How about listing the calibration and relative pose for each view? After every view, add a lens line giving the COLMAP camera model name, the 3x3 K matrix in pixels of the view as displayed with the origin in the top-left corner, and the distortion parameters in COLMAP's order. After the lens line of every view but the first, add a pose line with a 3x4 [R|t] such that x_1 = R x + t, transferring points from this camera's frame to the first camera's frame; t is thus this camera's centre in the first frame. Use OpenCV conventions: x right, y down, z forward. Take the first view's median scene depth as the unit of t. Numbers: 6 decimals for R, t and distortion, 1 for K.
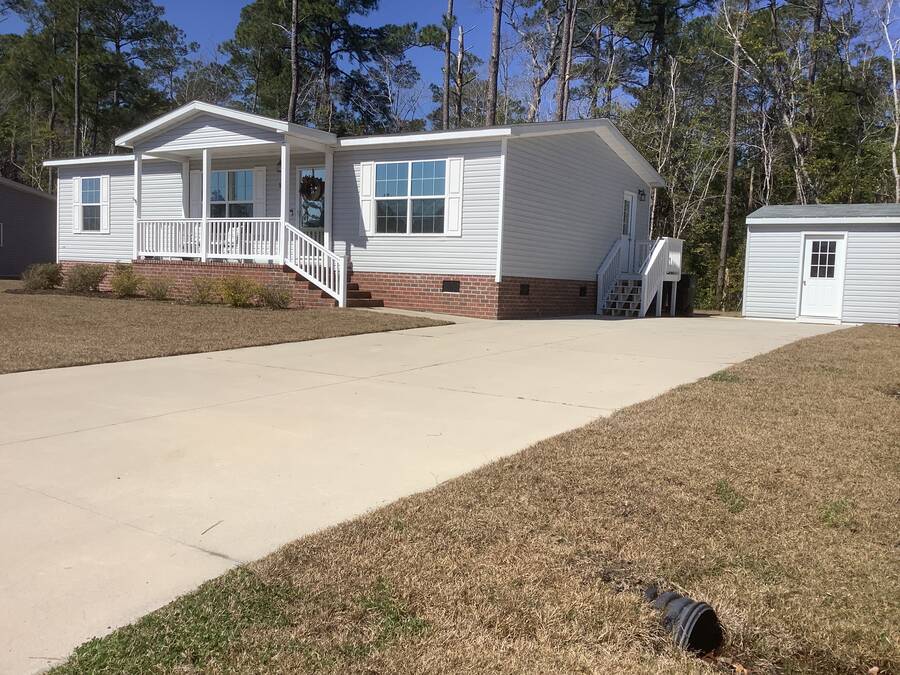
lens RADIAL K [[805.1, 0, 453.3], [0, 805.1, 338.0], [0, 0, 1]] dist [0.091679, -0.135892]
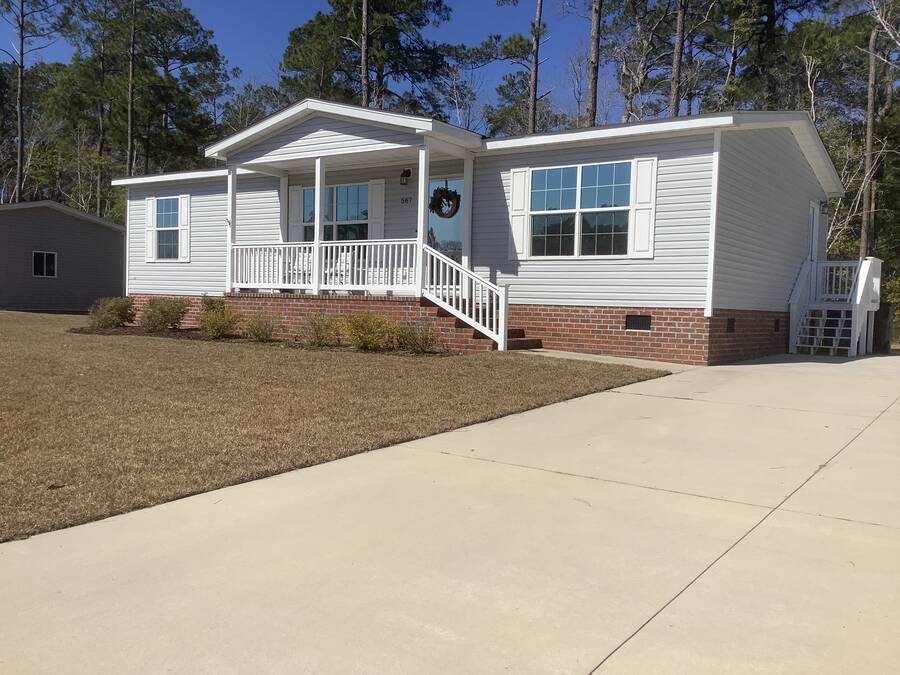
lens RADIAL K [[805.1, 0, 449.3], [0, 805.1, 330.6], [0, 0, 1]] dist [0.091679, -0.135892]
pose [[0.999282, -0.008825, -0.036848, -0.138446], [0.007310, 0.999131, -0.041038, -0.022285], [0.037178, 0.040739, 0.998478, 0.187876]]
